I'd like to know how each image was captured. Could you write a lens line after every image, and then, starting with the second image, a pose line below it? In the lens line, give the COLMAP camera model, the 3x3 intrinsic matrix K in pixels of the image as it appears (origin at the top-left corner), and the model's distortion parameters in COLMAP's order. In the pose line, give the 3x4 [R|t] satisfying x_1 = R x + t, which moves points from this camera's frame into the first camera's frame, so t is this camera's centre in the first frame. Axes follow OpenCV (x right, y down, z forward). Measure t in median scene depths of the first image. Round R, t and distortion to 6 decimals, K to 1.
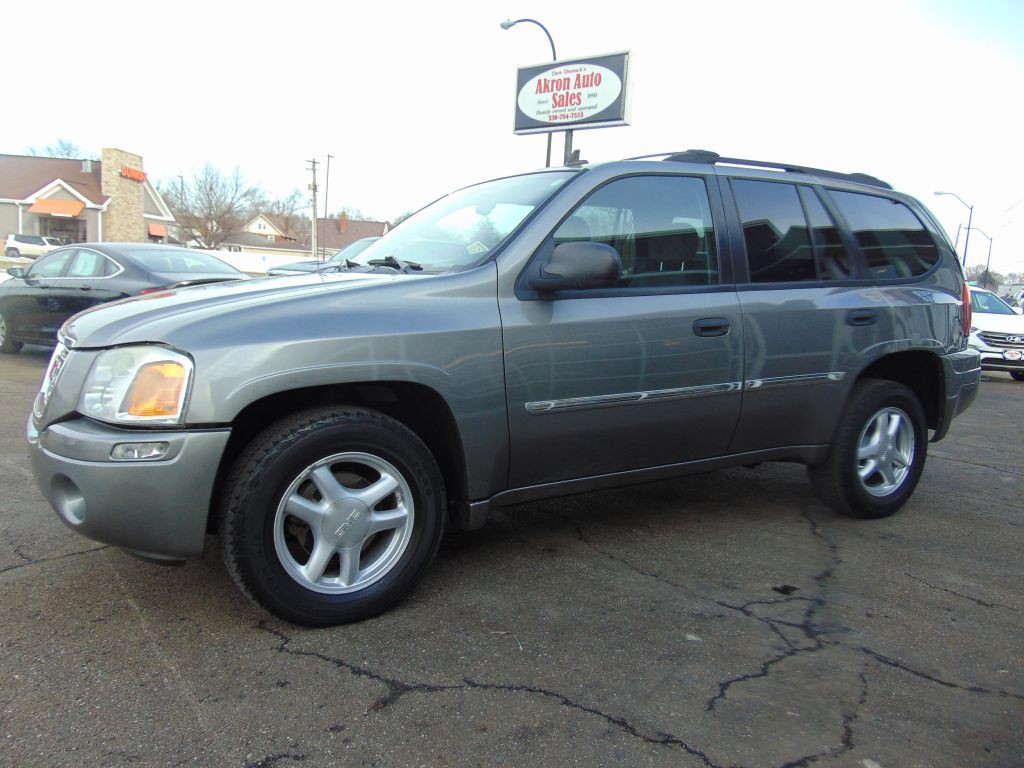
lens RADIAL K [[776.0, 0, 497.6], [0, 776.0, 382.5], [0, 0, 1]] dist [-0.028104, 0.099361]
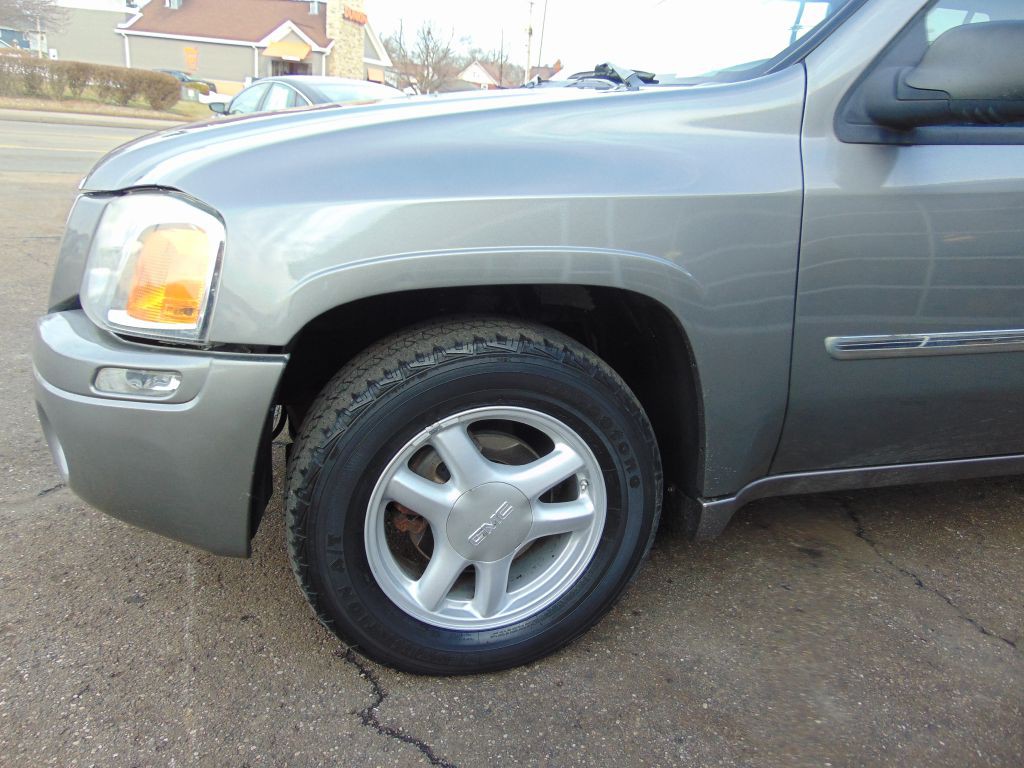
lens RADIAL K [[776.0, 0, 497.6], [0, 776.0, 382.5], [0, 0, 1]] dist [-0.028104, 0.099361]
pose [[0.965194, 0.109950, -0.237301, -0.059038], [-0.066324, 0.980579, 0.184569, -0.029256], [0.252986, -0.162406, 0.953741, 0.442533]]
